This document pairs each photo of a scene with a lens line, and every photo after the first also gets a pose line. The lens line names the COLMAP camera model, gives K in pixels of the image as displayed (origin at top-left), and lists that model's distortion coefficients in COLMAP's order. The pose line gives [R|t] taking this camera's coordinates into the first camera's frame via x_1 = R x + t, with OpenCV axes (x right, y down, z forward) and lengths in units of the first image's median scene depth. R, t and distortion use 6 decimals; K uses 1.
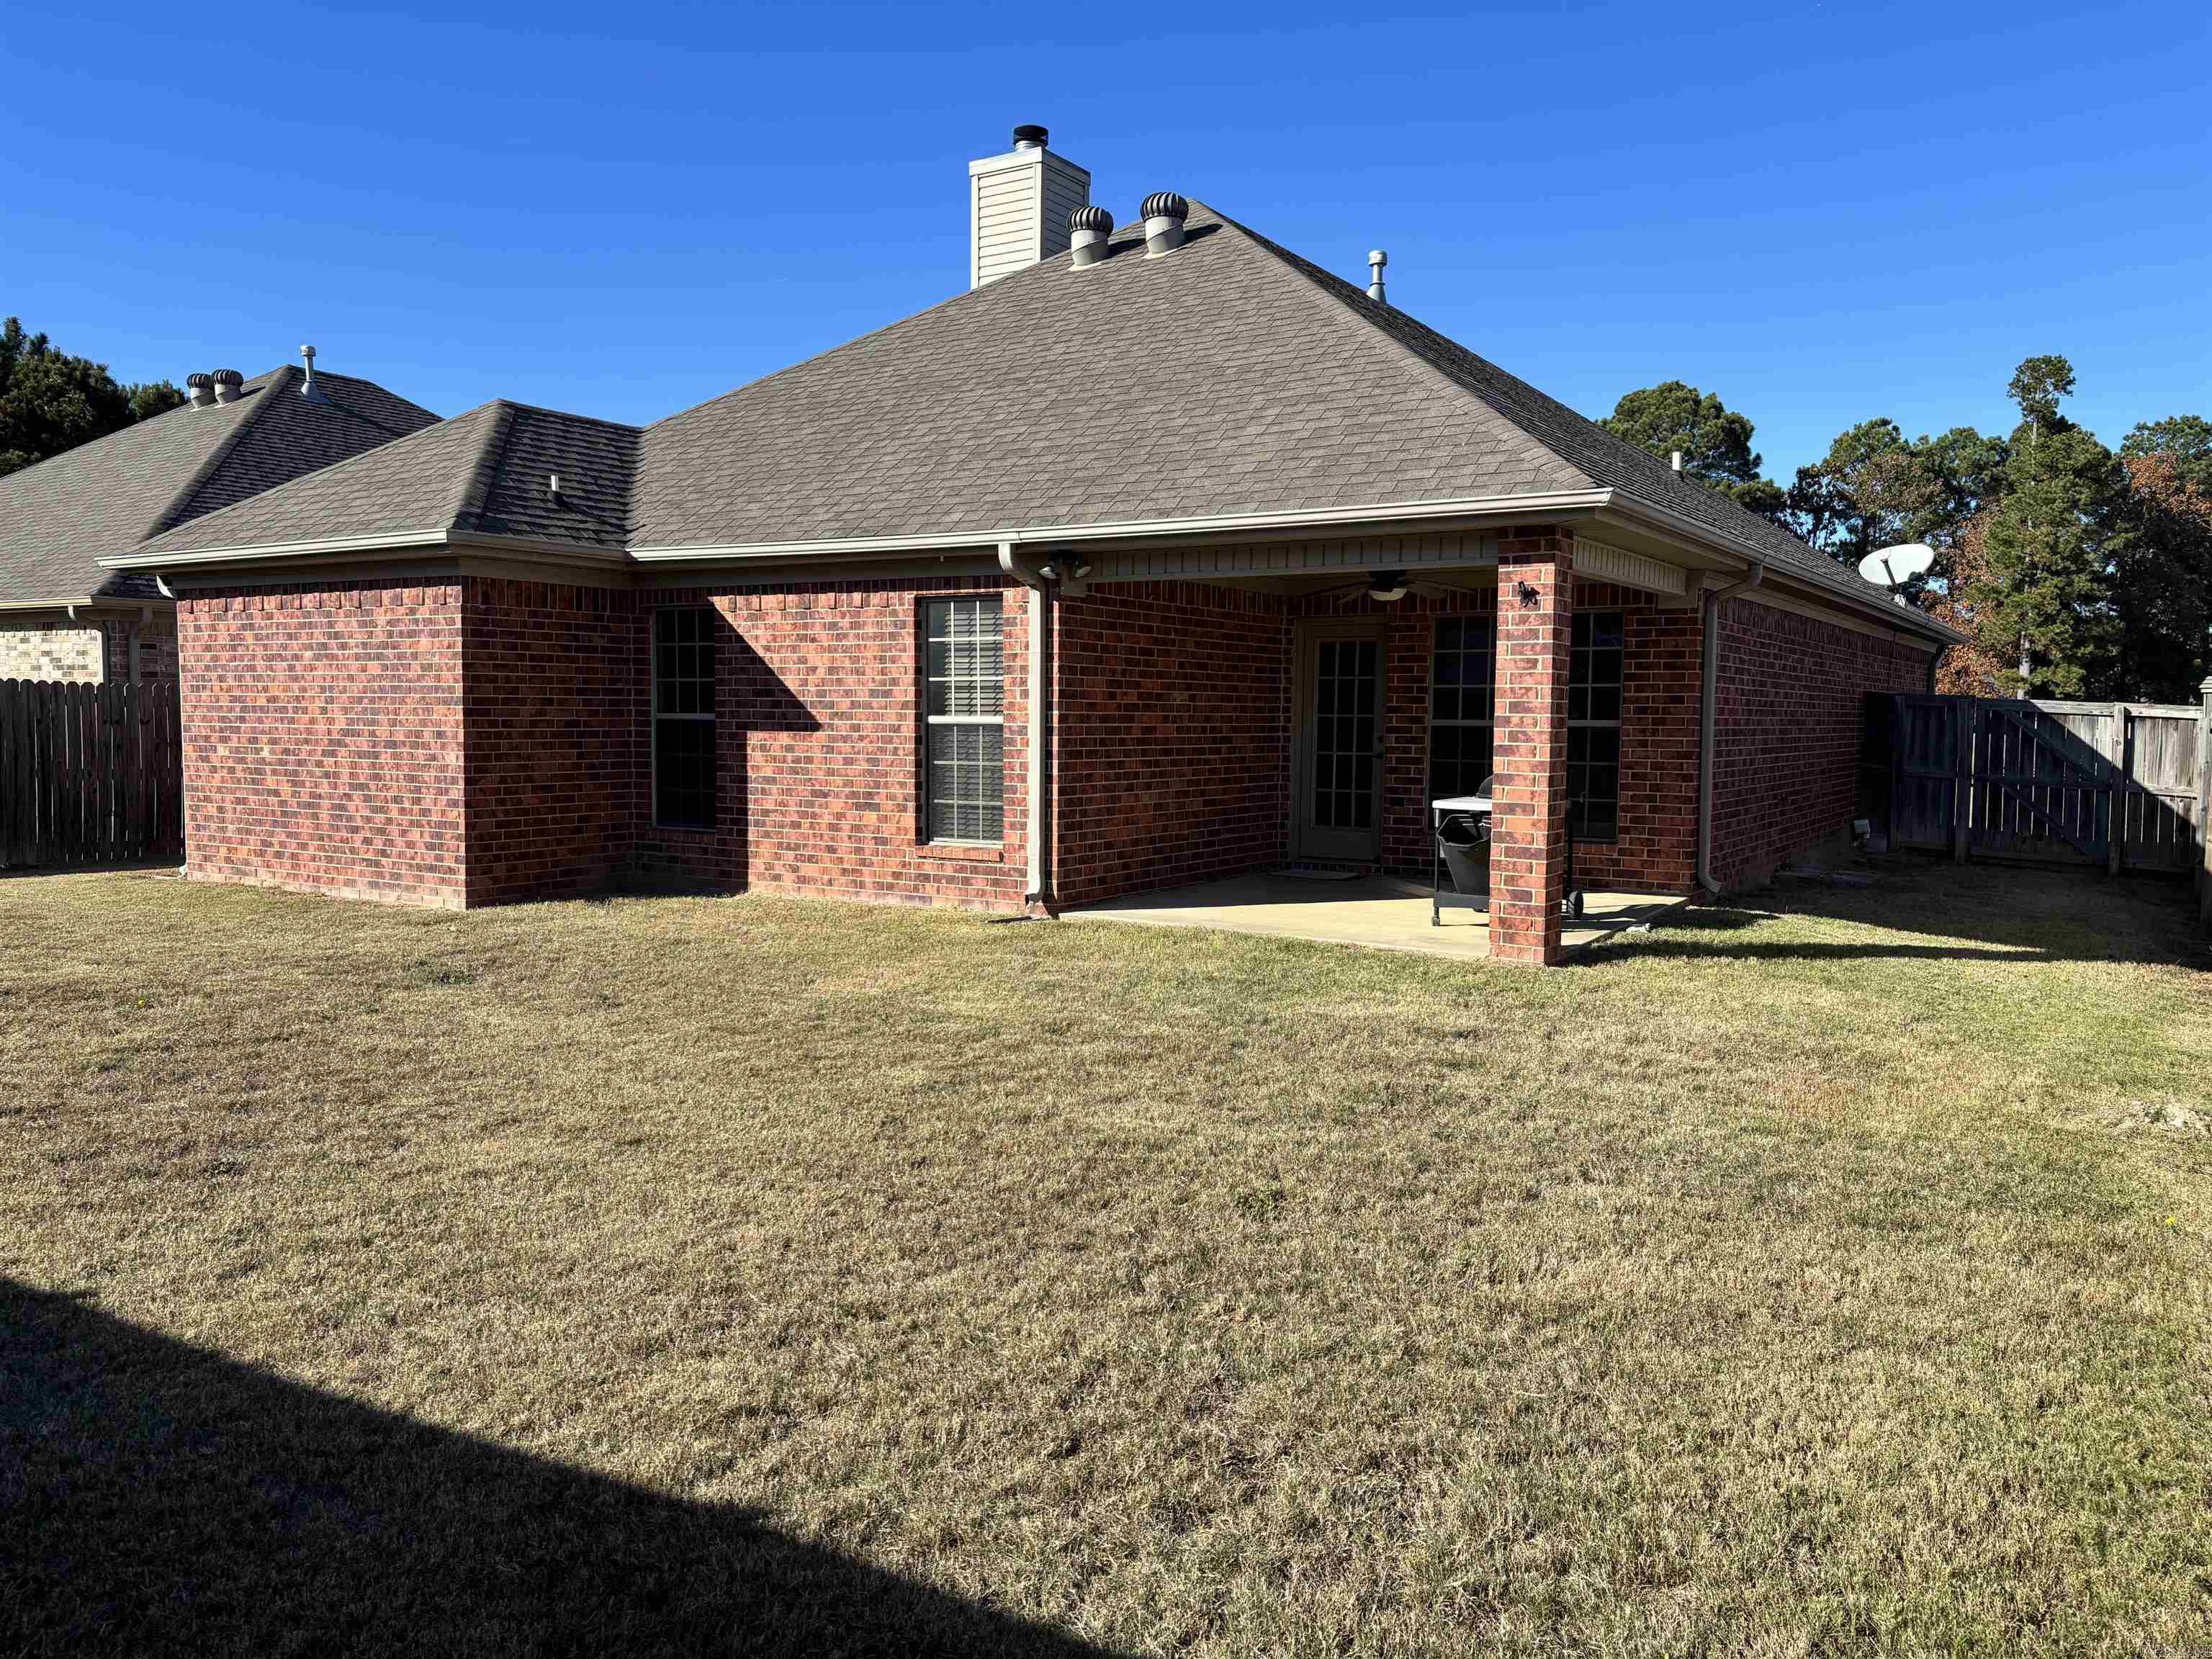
lens RADIAL K [[1660.2, 0, 1093.0], [0, 1660.2, 822.0], [0, 0, 1]] dist [0.032101, -0.007313]
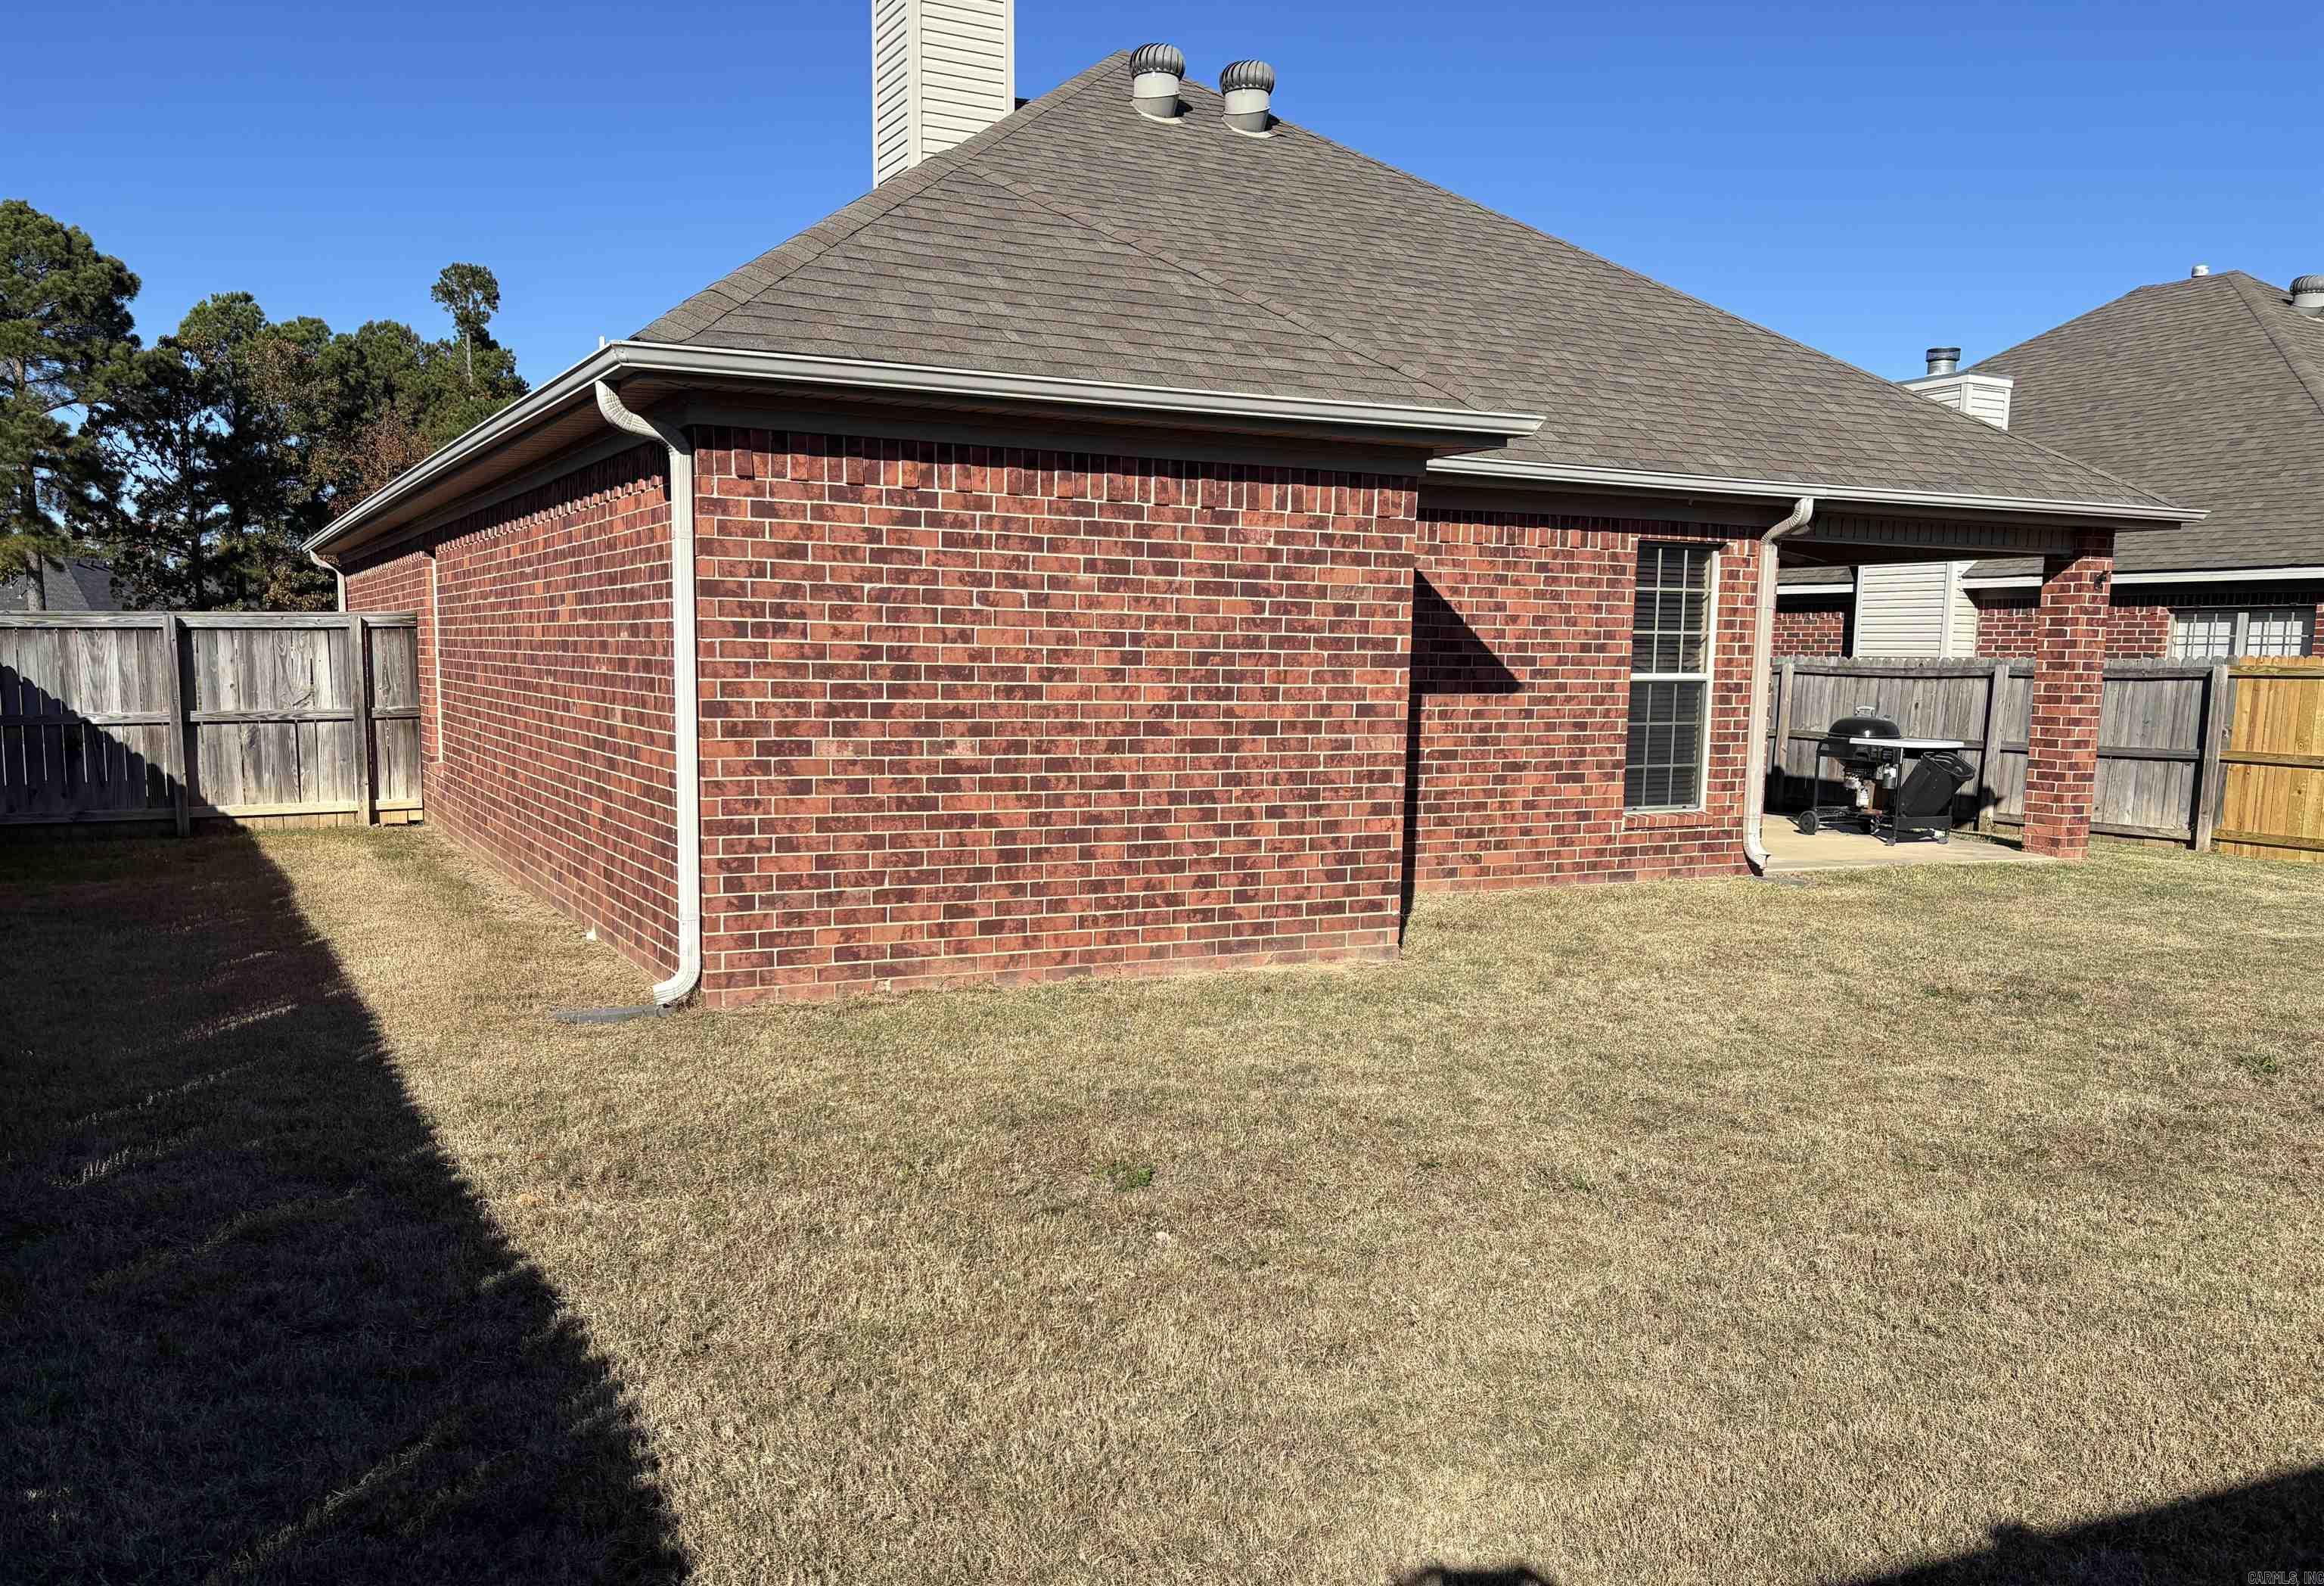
lens RADIAL K [[1850.9, 0, 1101.2], [0, 1850.9, 900.2], [0, 0, 1]] dist [0.158209, -0.374327]
pose [[0.510703, -0.114474, 0.852102, -1.078975], [0.045521, 0.993306, 0.106161, -0.059405], [-0.858551, -0.015428, 0.512496, 0.685219]]
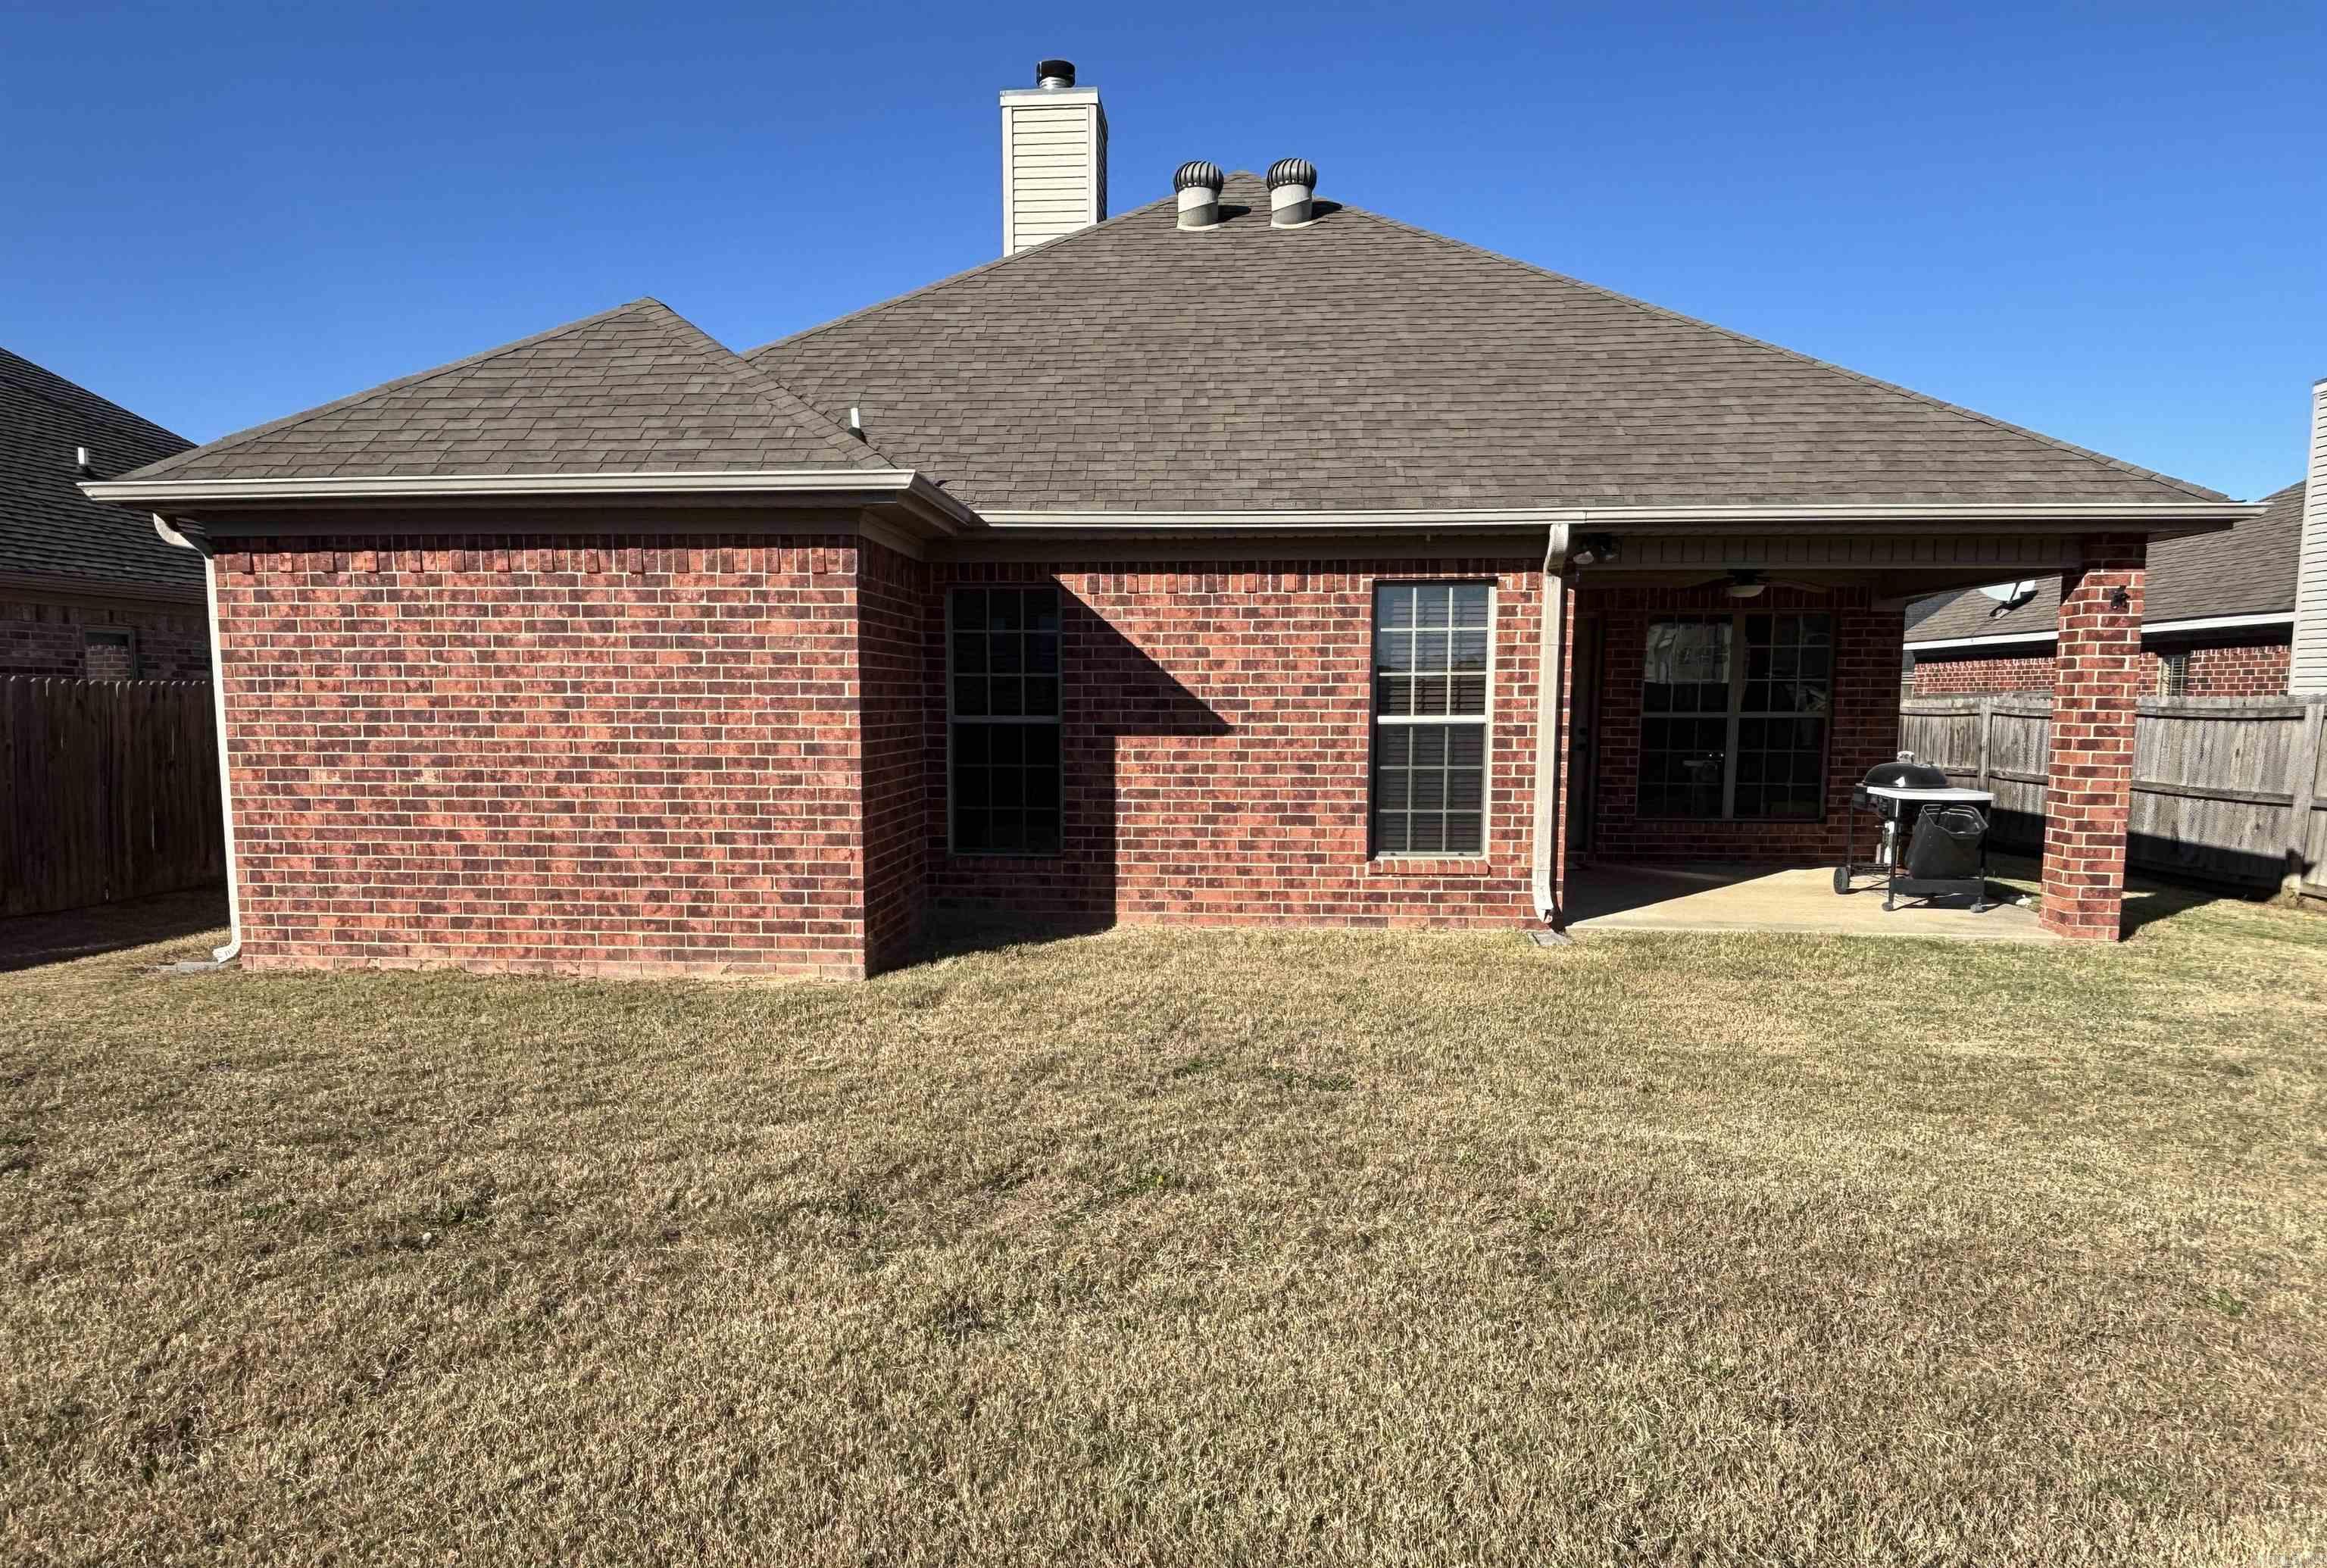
lens RADIAL K [[1473.0, 0, 1120.4], [0, 1473.0, 869.5], [0, 0, 1]] dist [0.105369, -0.208573]
pose [[0.886636, -0.059196, 0.458663, -0.563489], [0.036582, 0.997644, 0.058042, -0.031129], [-0.461019, -0.034684, 0.886712, 0.337311]]
